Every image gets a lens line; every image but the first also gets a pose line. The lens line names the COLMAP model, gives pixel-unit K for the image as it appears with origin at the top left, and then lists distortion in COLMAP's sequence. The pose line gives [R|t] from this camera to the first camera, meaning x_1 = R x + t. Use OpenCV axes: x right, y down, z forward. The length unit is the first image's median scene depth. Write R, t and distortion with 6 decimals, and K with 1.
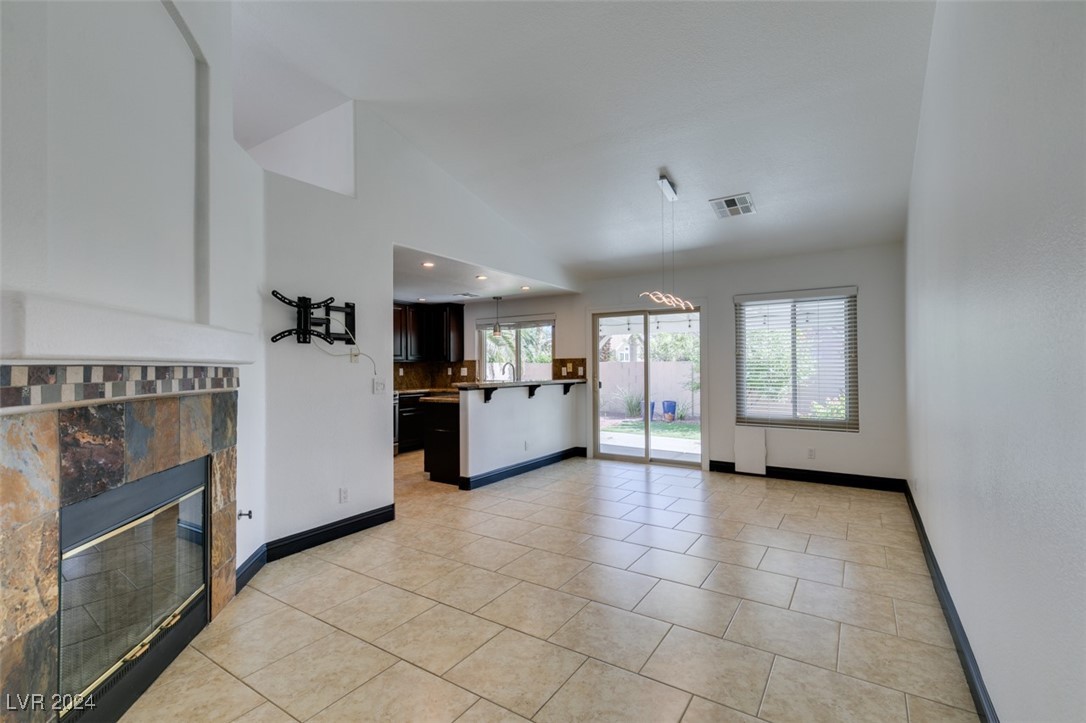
lens RADIAL K [[483.1, 0, 540.0], [0, 483.1, 361.7], [0, 0, 1]] dist [0.010915, -0.001213]
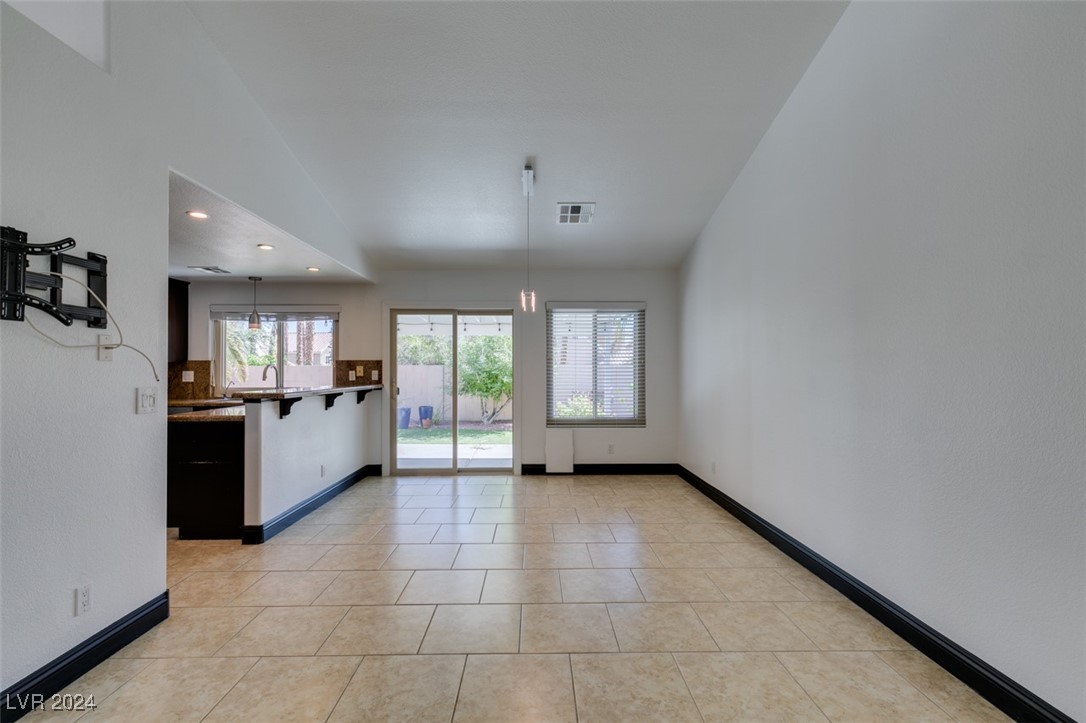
lens RADIAL K [[483.1, 0, 541.7], [0, 483.1, 366.2], [0, 0, 1]] dist [0.010915, -0.001213]
pose [[0.828131, 0.009546, 0.560453, -0.188651], [-0.009786, 0.999949, -0.002573, 0.003447], [-0.560449, -0.003353, 0.828182, 0.162503]]
